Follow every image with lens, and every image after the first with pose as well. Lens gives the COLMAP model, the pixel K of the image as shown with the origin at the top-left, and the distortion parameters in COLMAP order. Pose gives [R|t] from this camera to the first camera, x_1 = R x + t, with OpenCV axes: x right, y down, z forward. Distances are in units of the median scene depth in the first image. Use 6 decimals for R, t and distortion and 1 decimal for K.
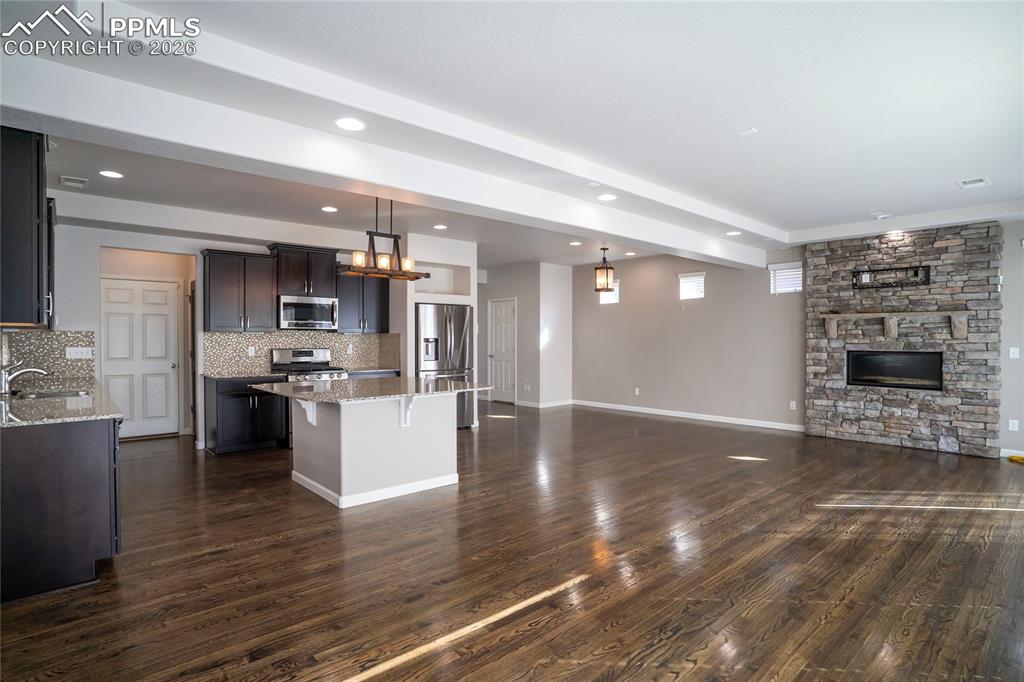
lens RADIAL K [[521.8, 0, 510.1], [0, 521.8, 338.6], [0, 0, 1]] dist [-0.058616, 0.020998]
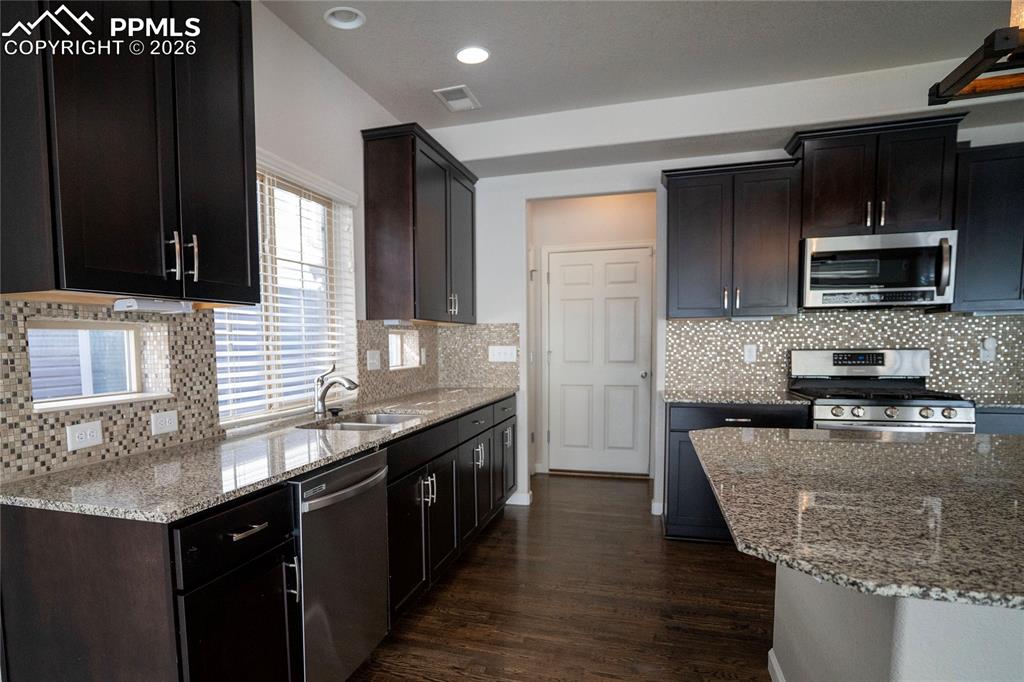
lens RADIAL K [[607.3, 0, 452.8], [0, 607.3, 389.6], [0, 0, 1]] dist [-0.007972, 0.012261]
pose [[0.511916, 0.060536, -0.856900, -0.112148], [0.012344, 0.996893, 0.077800, 0.008956], [0.858947, -0.050405, 0.509578, 0.398957]]
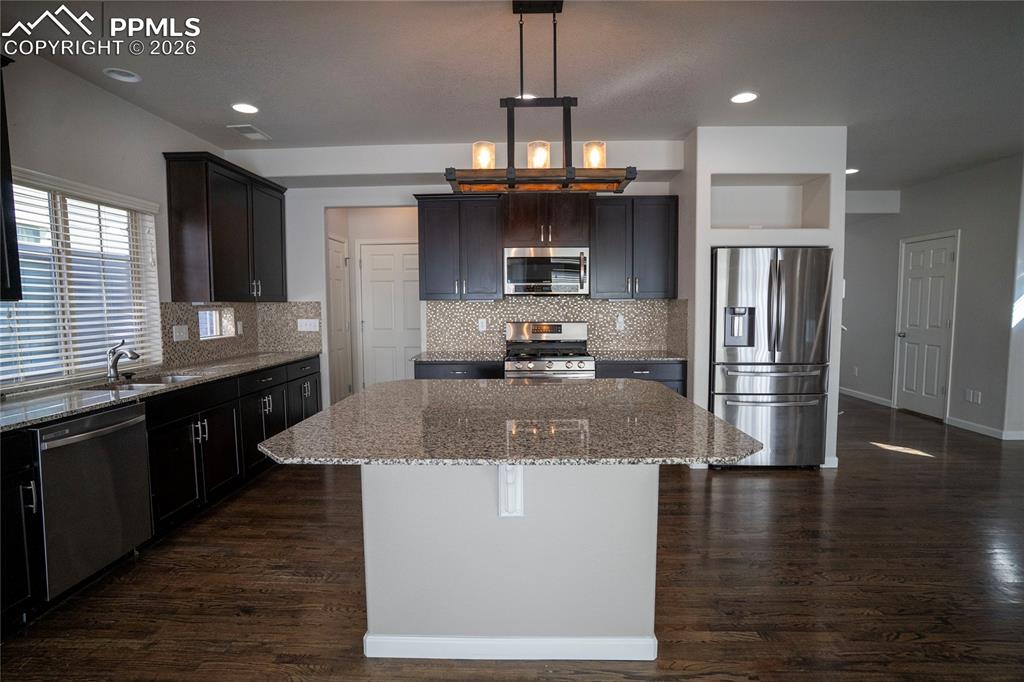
lens RADIAL K [[521.8, 0, 505.5], [0, 521.8, 345.6], [0, 0, 1]] dist [-0.058616, 0.020998]
pose [[0.721908, 0.051462, -0.690073, 0.061207], [0.006413, 0.996690, 0.081037, -0.007235], [0.691959, -0.062926, 0.719189, 0.455647]]
